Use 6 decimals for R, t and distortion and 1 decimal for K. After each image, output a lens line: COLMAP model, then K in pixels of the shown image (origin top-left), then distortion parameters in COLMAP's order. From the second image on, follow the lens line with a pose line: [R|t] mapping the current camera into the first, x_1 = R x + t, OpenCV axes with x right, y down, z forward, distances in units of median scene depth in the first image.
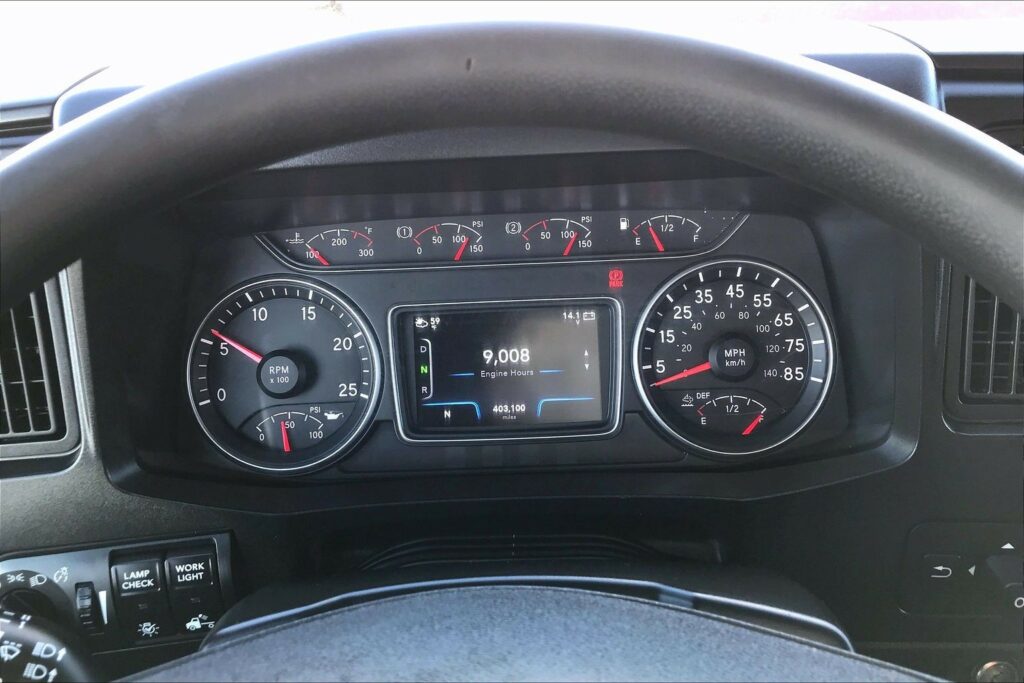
lens RADIAL K [[817.5, 0, 517.3], [0, 817.5, 330.7], [0, 0, 1]] dist [0.031096, -0.034717]
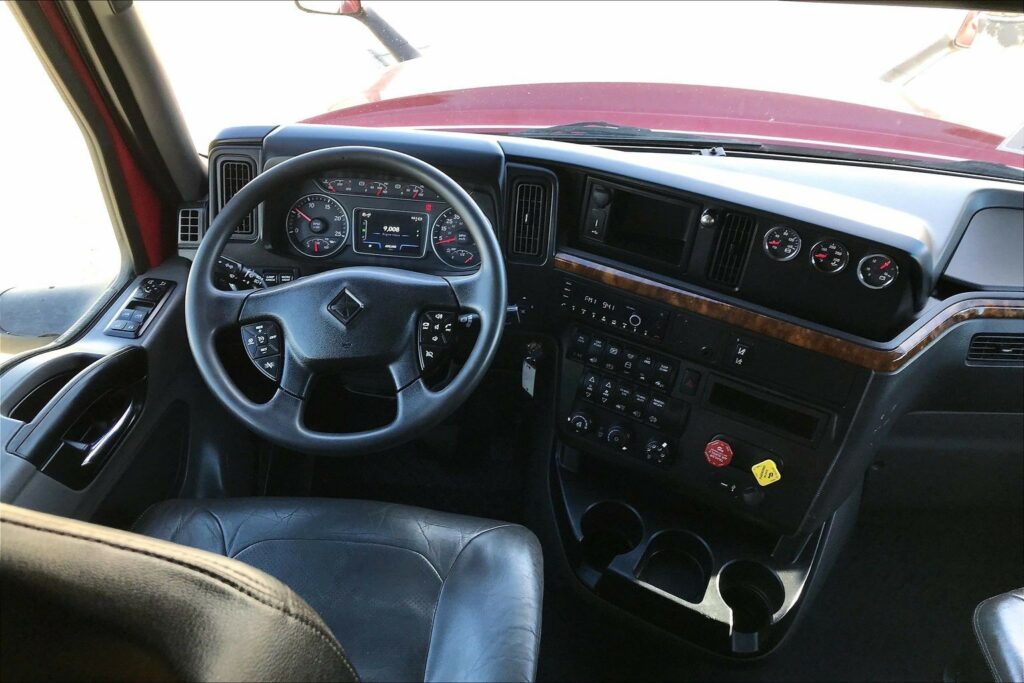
lens RADIAL K [[817.5, 0, 517.1], [0, 817.5, 342.0], [0, 0, 1]] dist [0.031096, -0.034717]
pose [[0.993106, 0.117216, 0.000970, 0.498442], [-0.116866, 0.989433, 0.085820, 0.131752], [0.009100, -0.085342, 0.996310, -2.061358]]
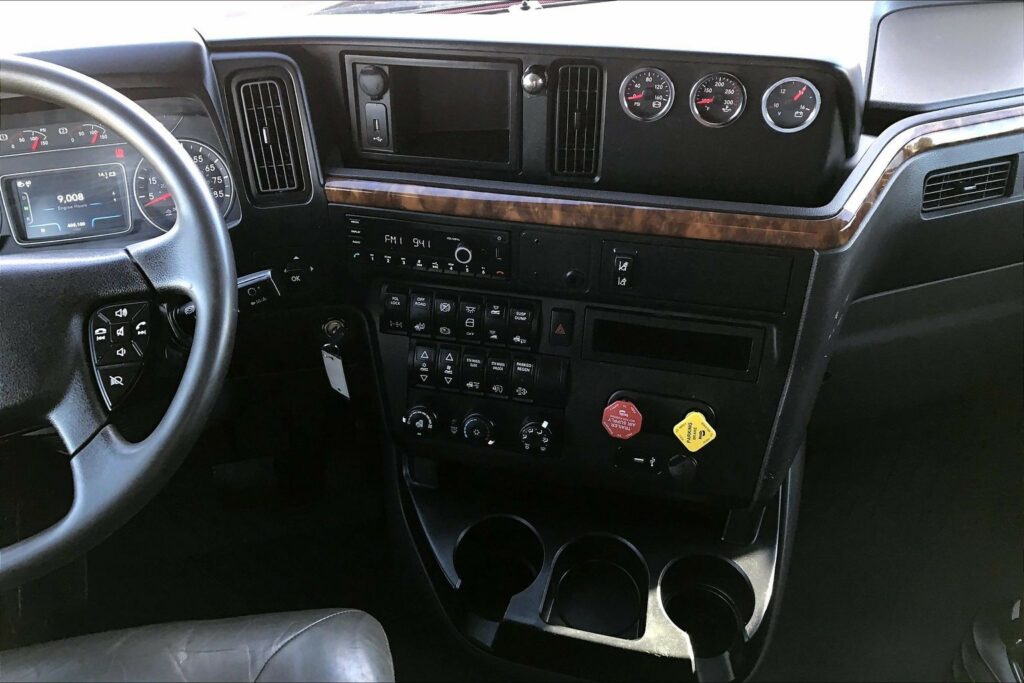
lens RADIAL K [[817.5, 0, 508.7], [0, 817.5, 342.2], [0, 0, 1]] dist [0.031096, -0.034717]
pose [[0.985262, -0.107485, 0.133065, 0.728319], [0.091191, 0.988205, 0.123024, 0.227820], [-0.144718, -0.109077, 0.983442, -1.136252]]
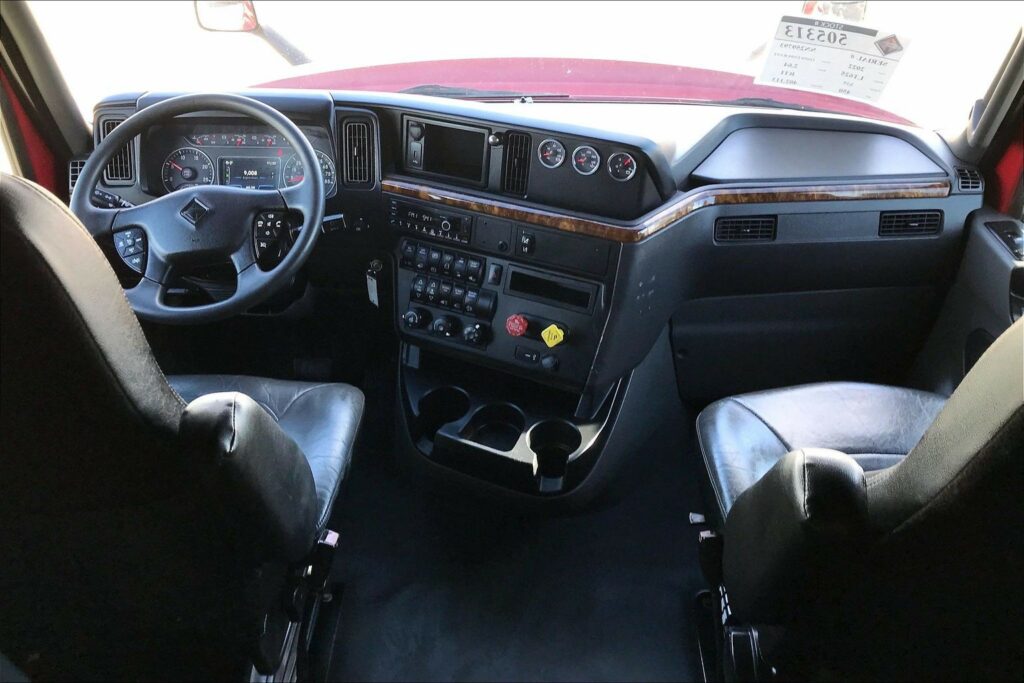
lens RADIAL K [[891.5, 0, 513.1], [0, 891.5, 327.5], [0, 0, 1]] dist [0.047201, -0.069364]
pose [[0.998529, 0.053997, 0.004913, 1.179647], [-0.053979, 0.998536, -0.003580, 0.673802], [-0.005099, 0.003310, 0.999982, -3.009270]]
